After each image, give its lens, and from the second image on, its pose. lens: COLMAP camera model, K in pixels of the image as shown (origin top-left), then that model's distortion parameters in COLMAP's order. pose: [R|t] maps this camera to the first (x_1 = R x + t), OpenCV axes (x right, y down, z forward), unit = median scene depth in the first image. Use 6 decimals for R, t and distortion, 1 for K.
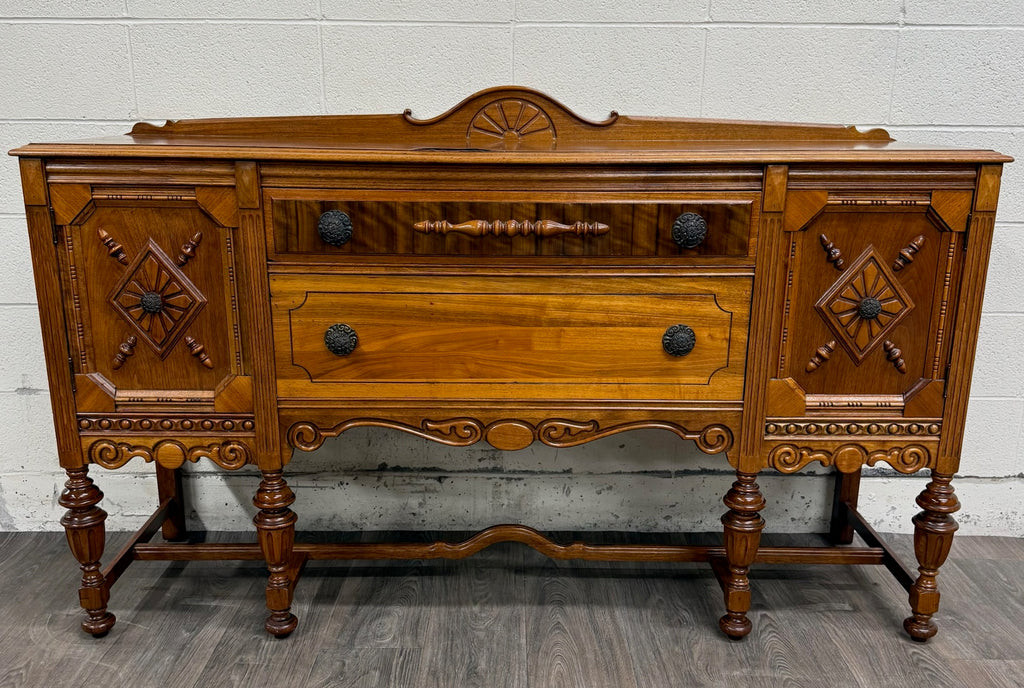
lens RADIAL K [[996.6, 0, 515.4], [0, 996.6, 392.0], [0, 0, 1]] dist [0.032547, 0.000000]
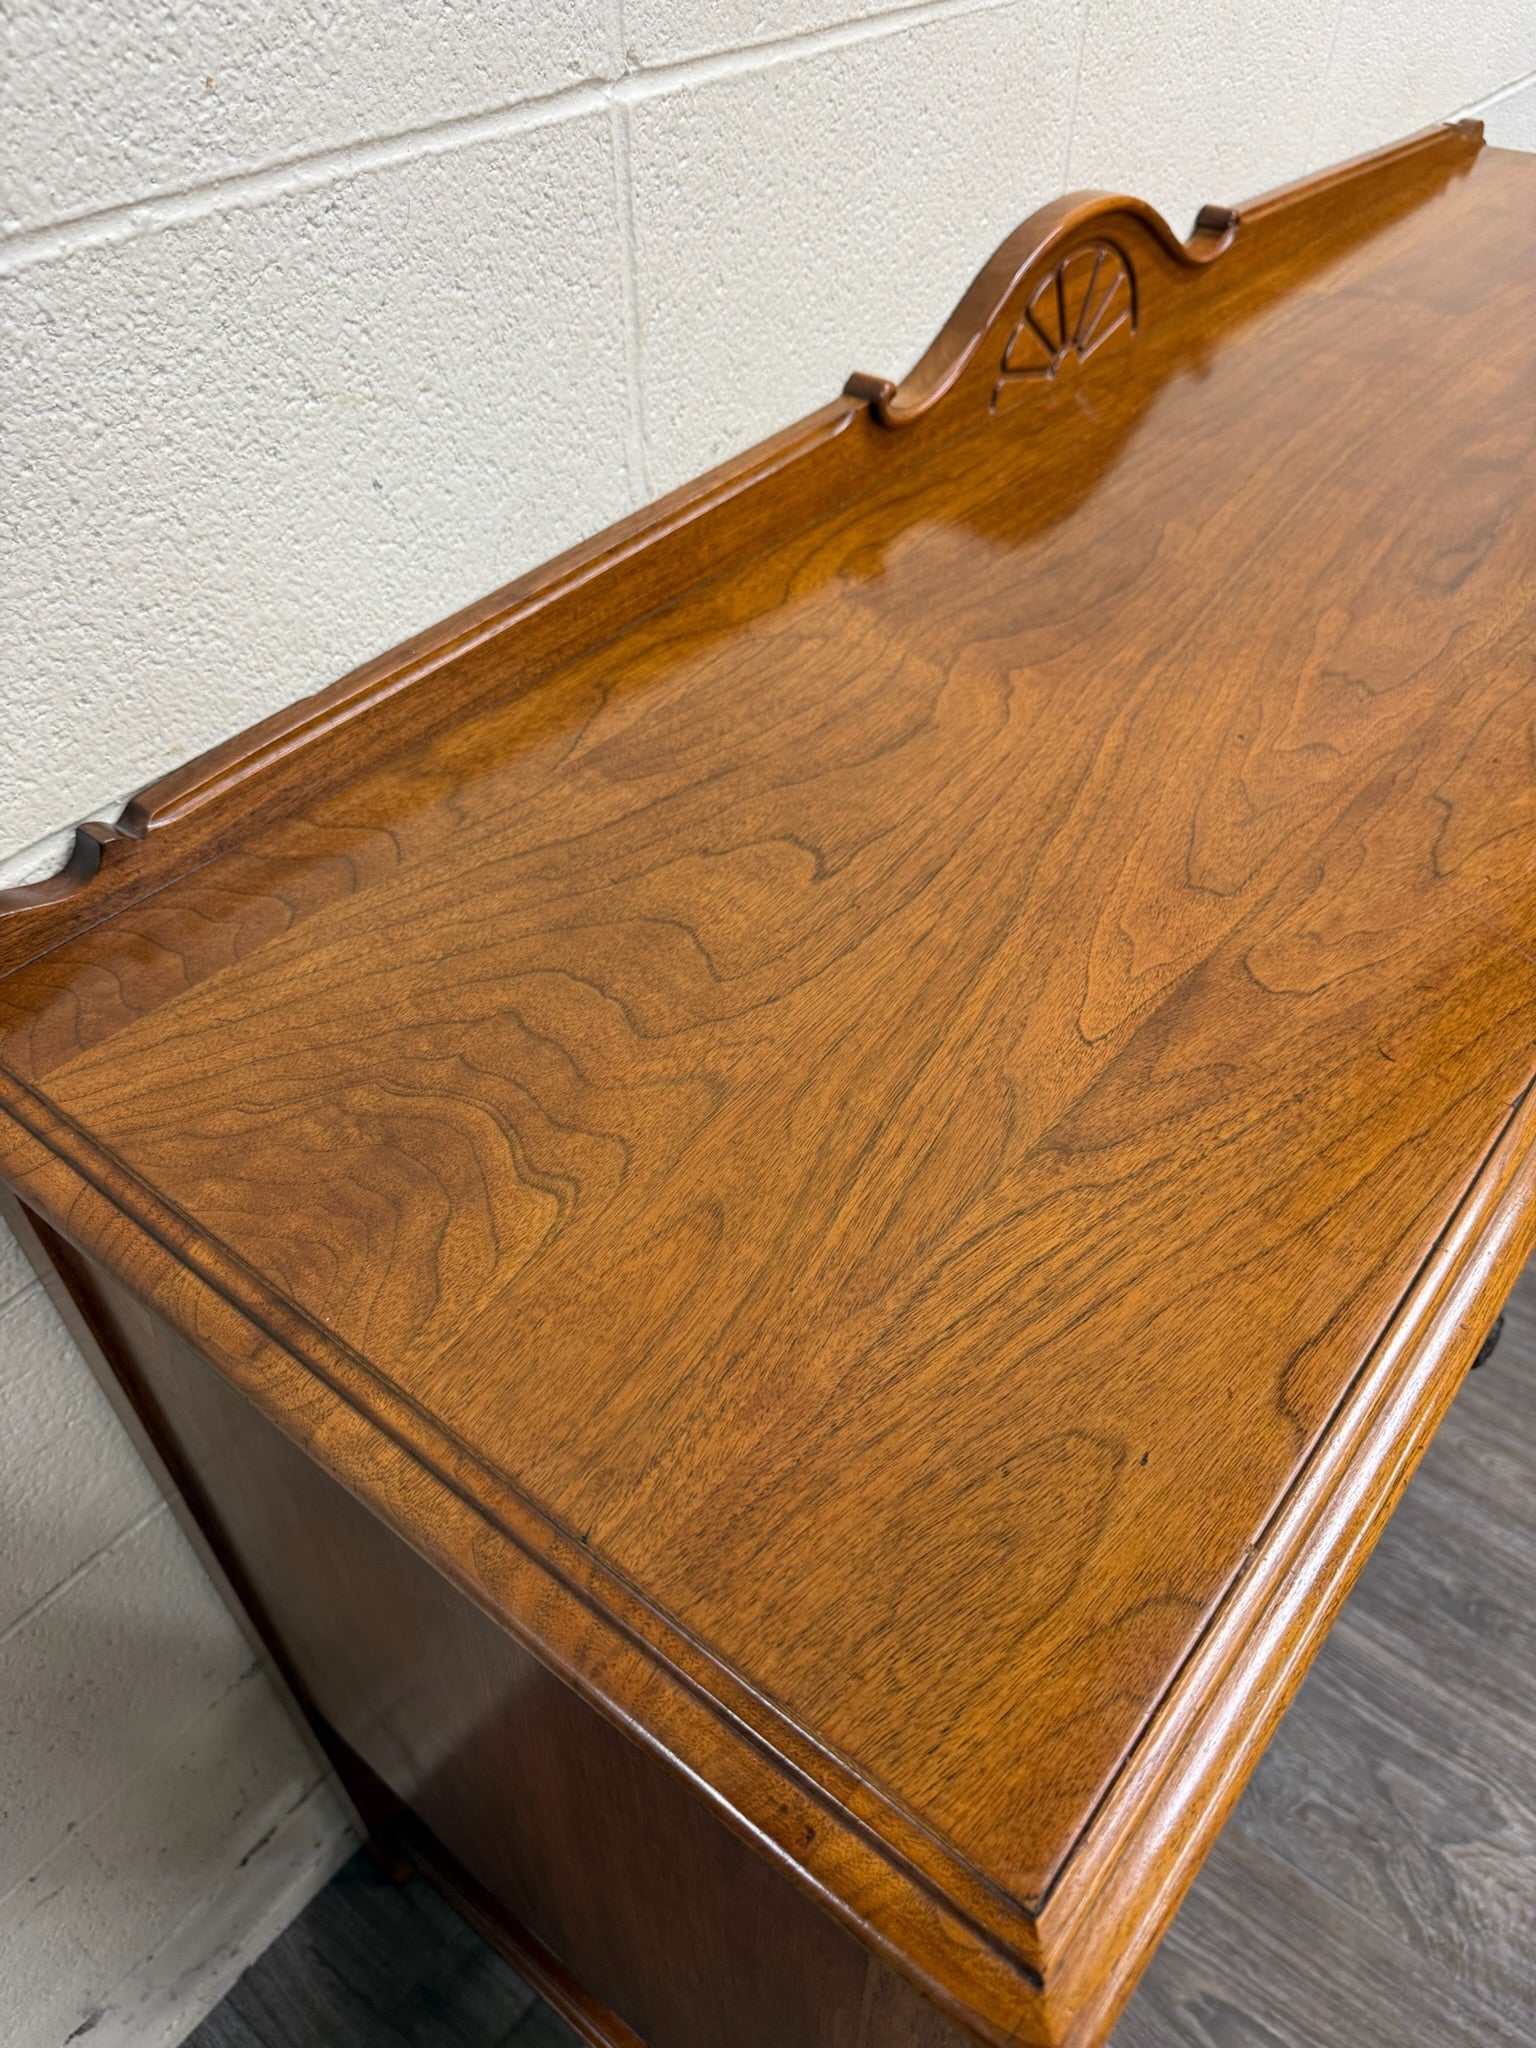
lens RADIAL K [[1503.6, 0, 770.1], [0, 1503.6, 995.3], [0, 0, 1]] dist [-0.017850, 0.007732]
pose [[0.632190, -0.531518, 0.563759, -0.514973], [0.228111, 0.823037, 0.520169, -0.423491], [-0.740474, -0.200246, 0.641561, 0.851710]]
